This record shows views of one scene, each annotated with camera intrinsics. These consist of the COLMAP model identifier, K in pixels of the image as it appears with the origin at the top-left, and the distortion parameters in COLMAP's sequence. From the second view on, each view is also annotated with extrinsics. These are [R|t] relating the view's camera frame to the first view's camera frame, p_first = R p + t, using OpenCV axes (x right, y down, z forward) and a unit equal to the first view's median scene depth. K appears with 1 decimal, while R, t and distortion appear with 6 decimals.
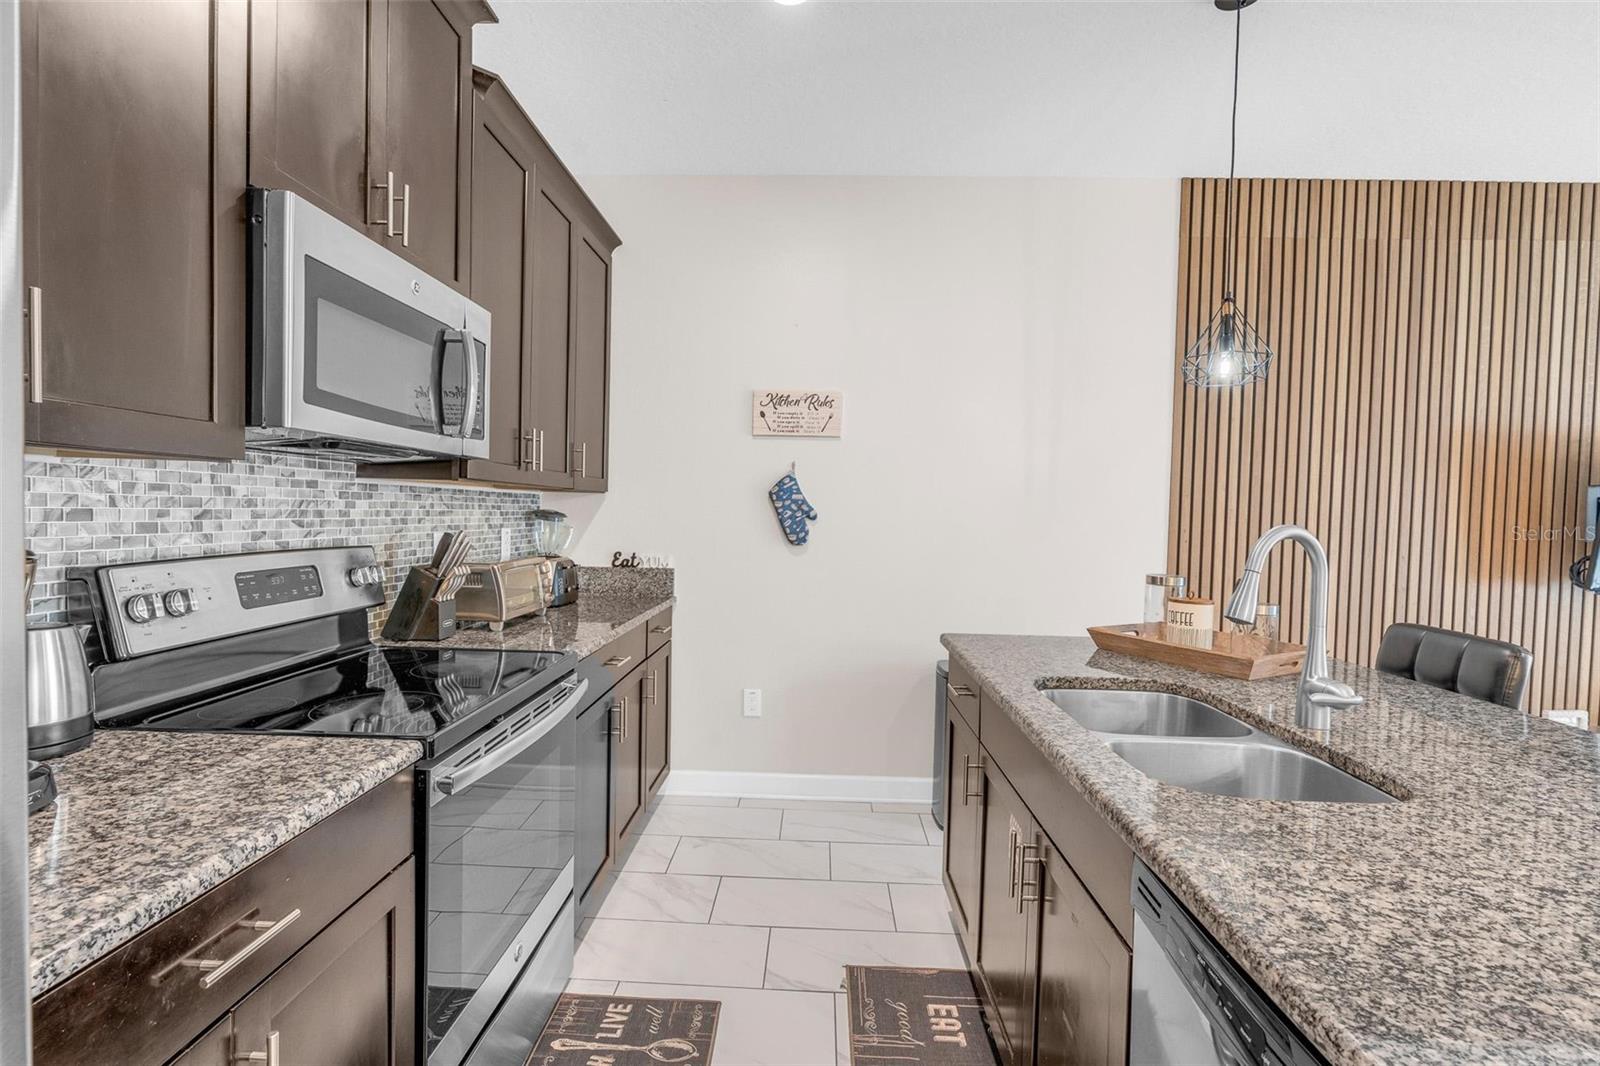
lens RADIAL K [[723.6, 0, 788.3], [0, 723.6, 535.4], [0, 0, 1]] dist [-0.007412, 0.002148]
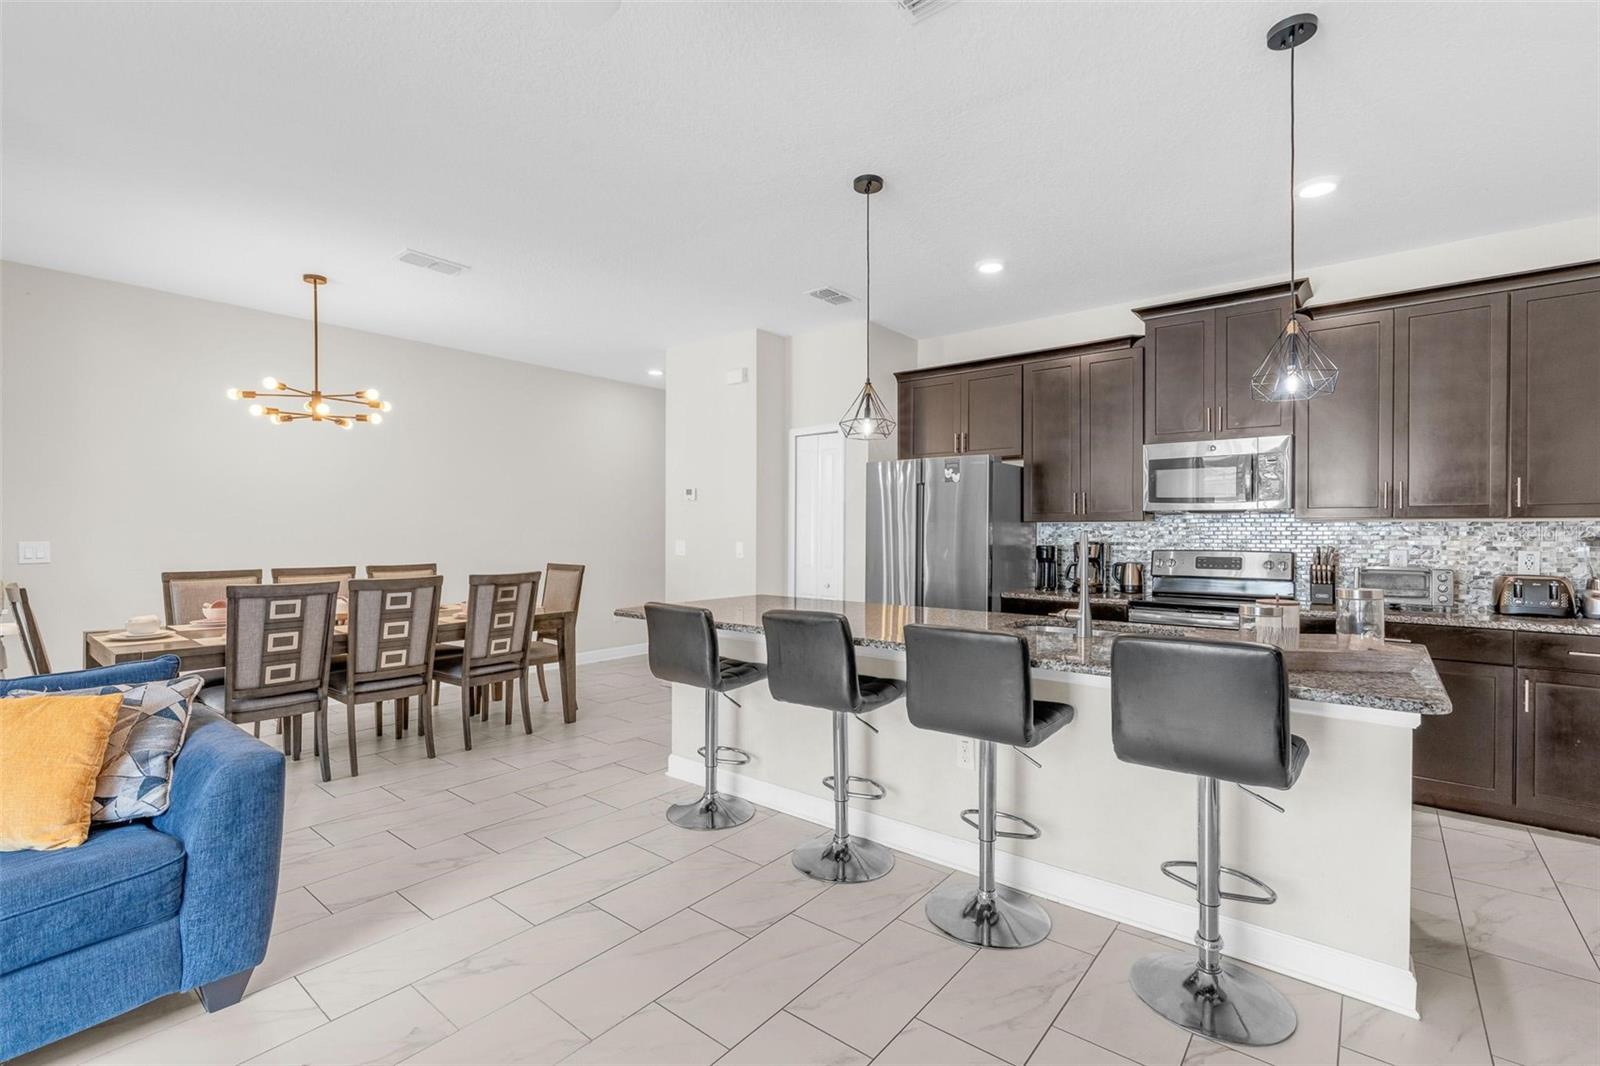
lens RADIAL K [[723.6, 0, 794.0], [0, 723.6, 535.5], [0, 0, 1]] dist [-0.007412, 0.002148]
pose [[-0.606829, -0.020884, -0.794558, 1.219333], [-0.043747, 0.999017, 0.007153, 0.008160], [0.793627, 0.039100, -0.607146, 0.692262]]
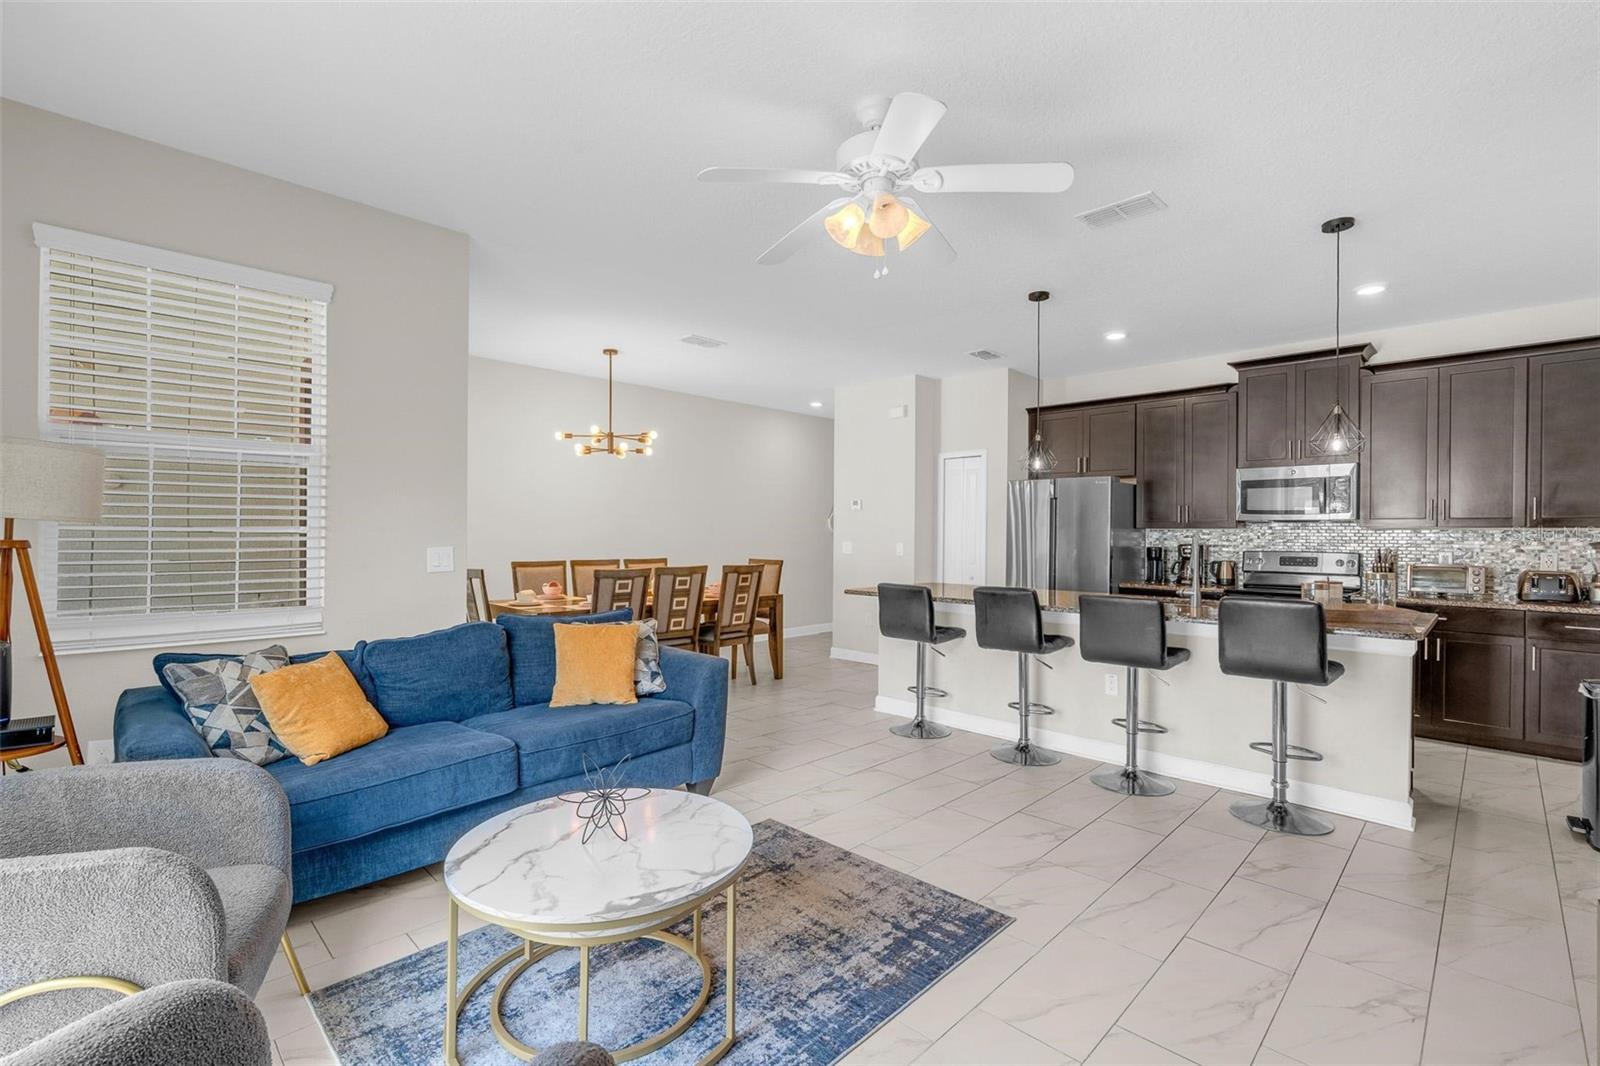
lens RADIAL K [[723.6, 0, 794.7], [0, 723.6, 536.1], [0, 0, 1]] dist [-0.007412, 0.002148]
pose [[-0.679030, -0.025626, -0.733663, 1.740368], [-0.047928, 0.998806, 0.009471, 0.015634], [0.732545, 0.041595, -0.679447, 0.790924]]
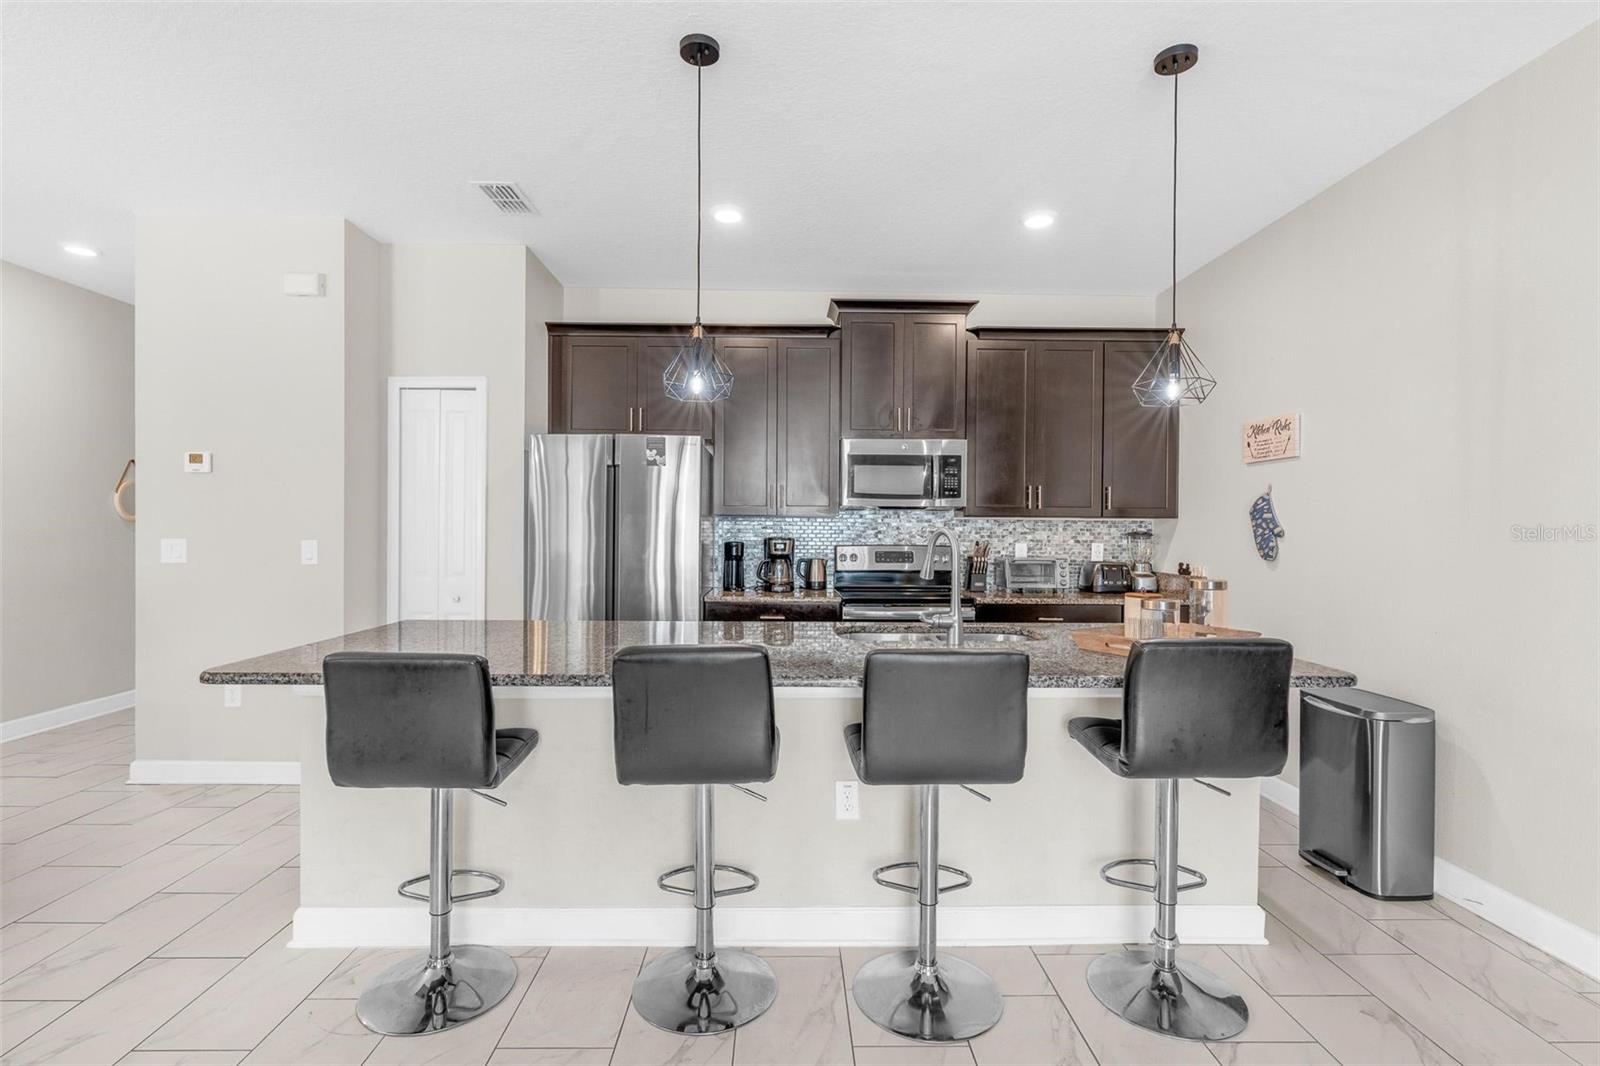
lens RADIAL K [[761.8, 0, 803.3], [0, 761.8, 533.7], [0, 0, 1]] dist [-0.006224, 0.000078]
pose [[0.050259, -0.015270, -0.998619, 1.141979], [-0.039579, 0.999067, -0.017269, 0.021585], [0.997952, 0.040393, 0.049608, 0.249995]]
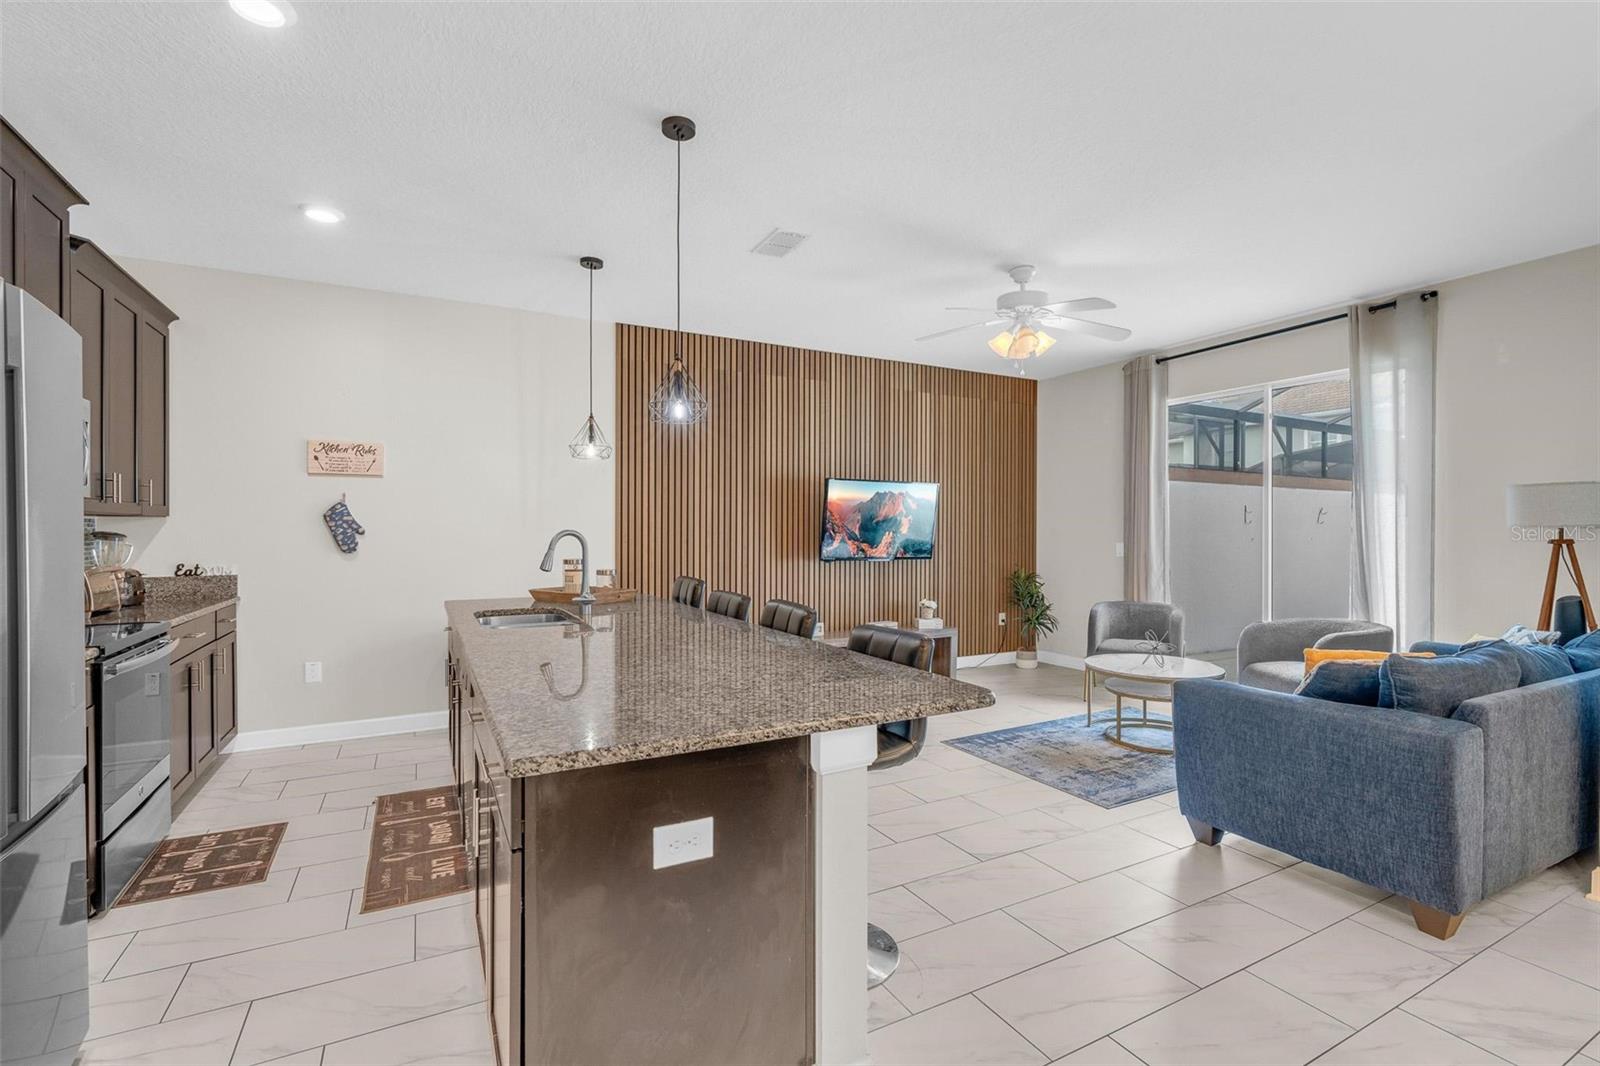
lens RADIAL K [[723.6, 0, 801.6], [0, 723.6, 534.6], [0, 0, 1]] dist [-0.007412, 0.002148]
pose [[0.861821, -0.024195, 0.506636, 0.061330], [0.034748, 0.999331, -0.011384, 0.024108], [-0.506021, 0.027416, 0.862085, -0.635305]]
